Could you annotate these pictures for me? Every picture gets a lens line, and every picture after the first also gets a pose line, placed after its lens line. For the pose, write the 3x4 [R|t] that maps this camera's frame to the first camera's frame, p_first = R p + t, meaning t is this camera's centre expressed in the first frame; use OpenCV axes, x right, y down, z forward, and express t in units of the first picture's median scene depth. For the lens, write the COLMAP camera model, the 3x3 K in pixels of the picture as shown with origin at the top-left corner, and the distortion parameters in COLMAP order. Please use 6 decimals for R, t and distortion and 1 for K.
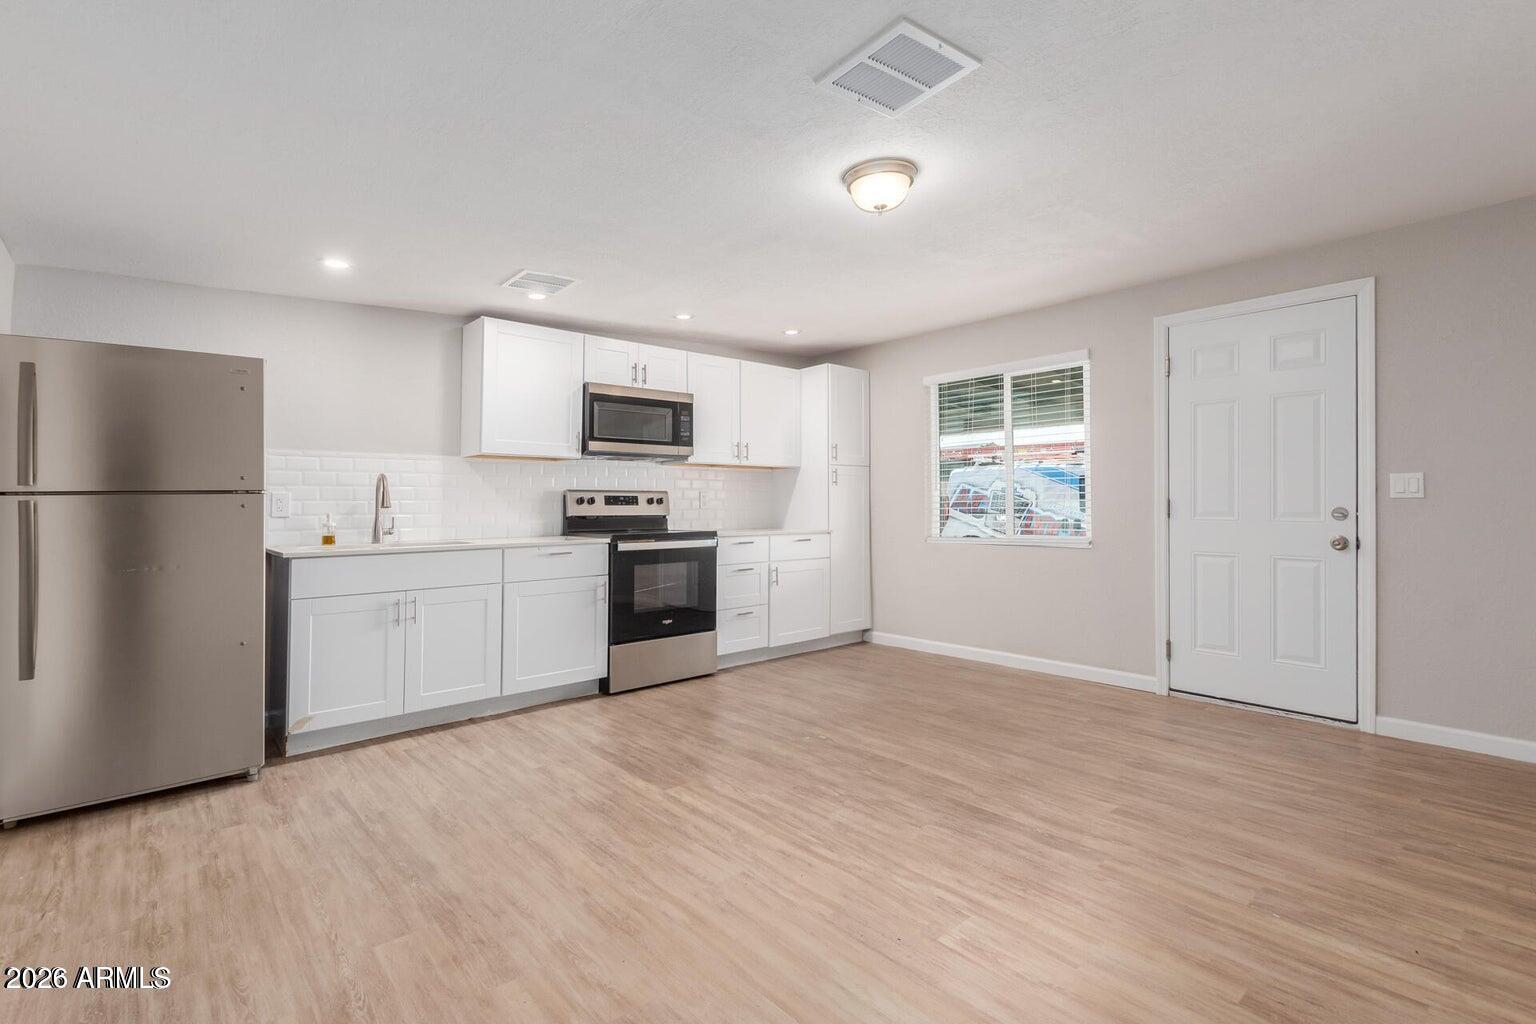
lens RADIAL K [[710.5, 0, 768.2], [0, 710.5, 505.2], [0, 0, 1]] dist [-0.003057, -0.001054]
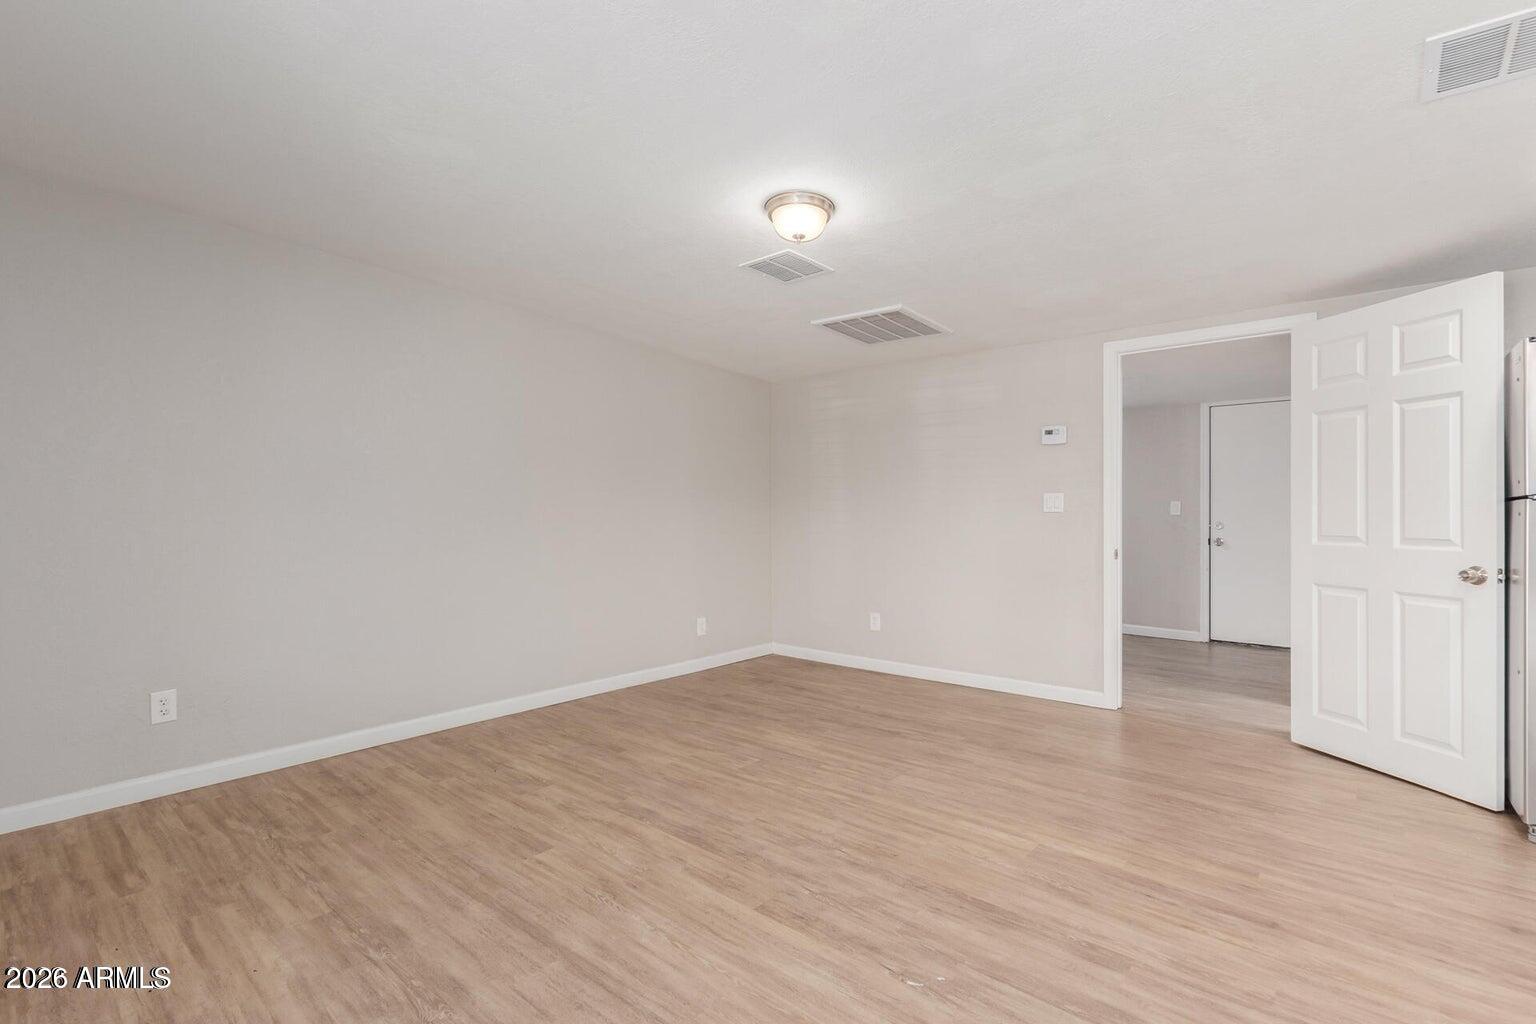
lens RADIAL K [[710.5, 0, 768.5], [0, 710.5, 518.0], [0, 0, 1]] dist [-0.003057, -0.001054]
pose [[-0.990769, 0.010479, -0.135152, 0.331553], [0.009573, 0.999927, 0.007353, -0.009665], [0.135220, 0.005991, -0.990798, 2.030615]]
